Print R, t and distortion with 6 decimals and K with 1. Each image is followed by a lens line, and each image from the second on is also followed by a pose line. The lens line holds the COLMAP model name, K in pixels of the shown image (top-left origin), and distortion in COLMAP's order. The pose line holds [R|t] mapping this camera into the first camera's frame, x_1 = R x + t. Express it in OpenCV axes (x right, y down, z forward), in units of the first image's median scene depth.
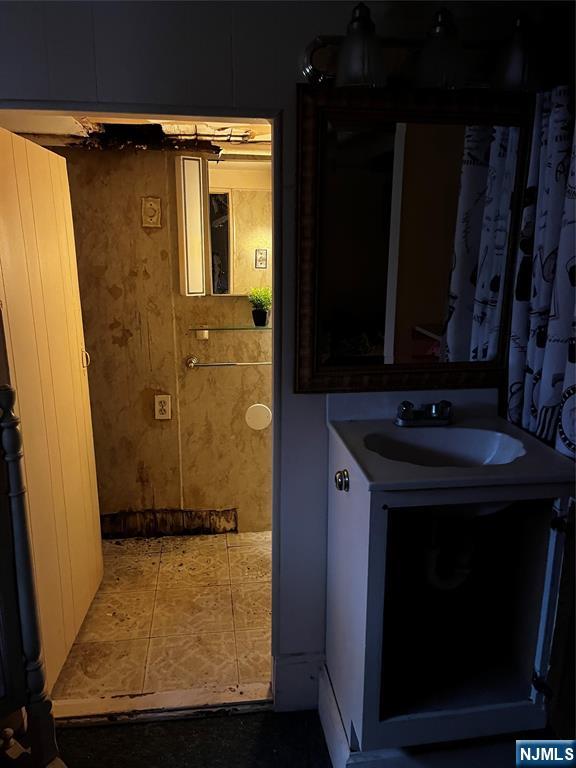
lens RADIAL K [[585.3, 0, 288.4], [0, 585.3, 384.2], [0, 0, 1]] dist [0.073701, -0.087203]
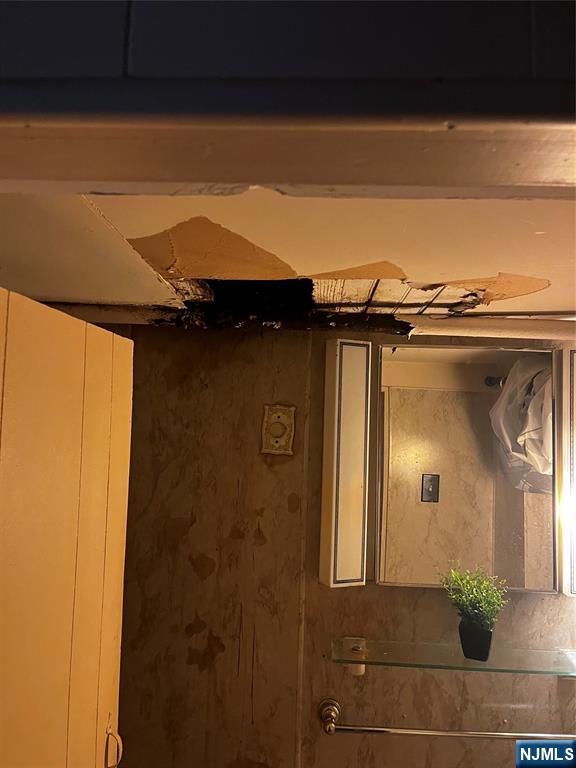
lens RADIAL K [[585.3, 0, 291.1], [0, 585.3, 382.3], [0, 0, 1]] dist [0.073701, -0.087203]
pose [[0.983004, 0.015651, -0.182918, -0.114729], [-0.070990, 0.951259, -0.300110, -0.162737], [0.169305, 0.307995, 0.936202, 0.447427]]
